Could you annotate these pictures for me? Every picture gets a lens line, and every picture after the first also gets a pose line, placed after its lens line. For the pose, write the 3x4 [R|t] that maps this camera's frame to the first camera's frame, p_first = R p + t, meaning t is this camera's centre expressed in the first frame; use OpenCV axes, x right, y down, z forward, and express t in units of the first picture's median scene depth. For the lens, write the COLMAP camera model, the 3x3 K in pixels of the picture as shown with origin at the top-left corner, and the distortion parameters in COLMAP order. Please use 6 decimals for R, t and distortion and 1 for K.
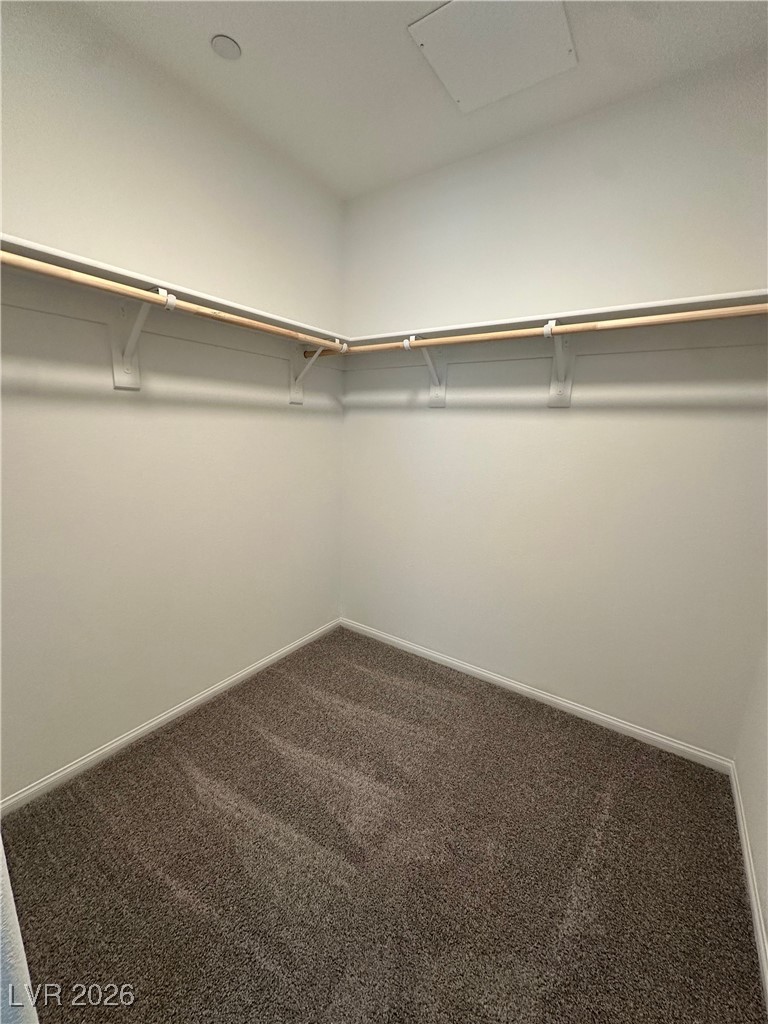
lens RADIAL K [[408.5, 0, 383.7], [0, 408.5, 511.9], [0, 0, 1]] dist [-0.008297, 0.002908]
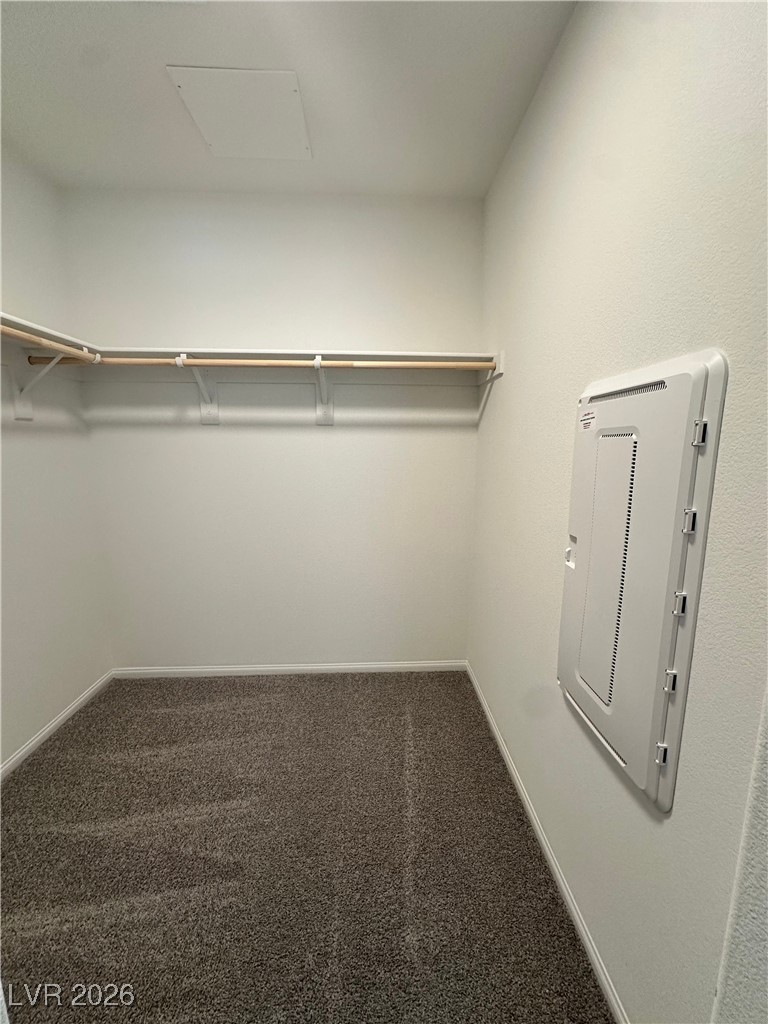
lens RADIAL K [[408.5, 0, 386.1], [0, 408.5, 513.1], [0, 0, 1]] dist [-0.008297, 0.002908]
pose [[0.795062, -0.127227, 0.593034, -0.169621], [0.144641, 0.989314, 0.018328, 0.006141], [-0.589029, 0.071206, 0.804969, -0.061378]]
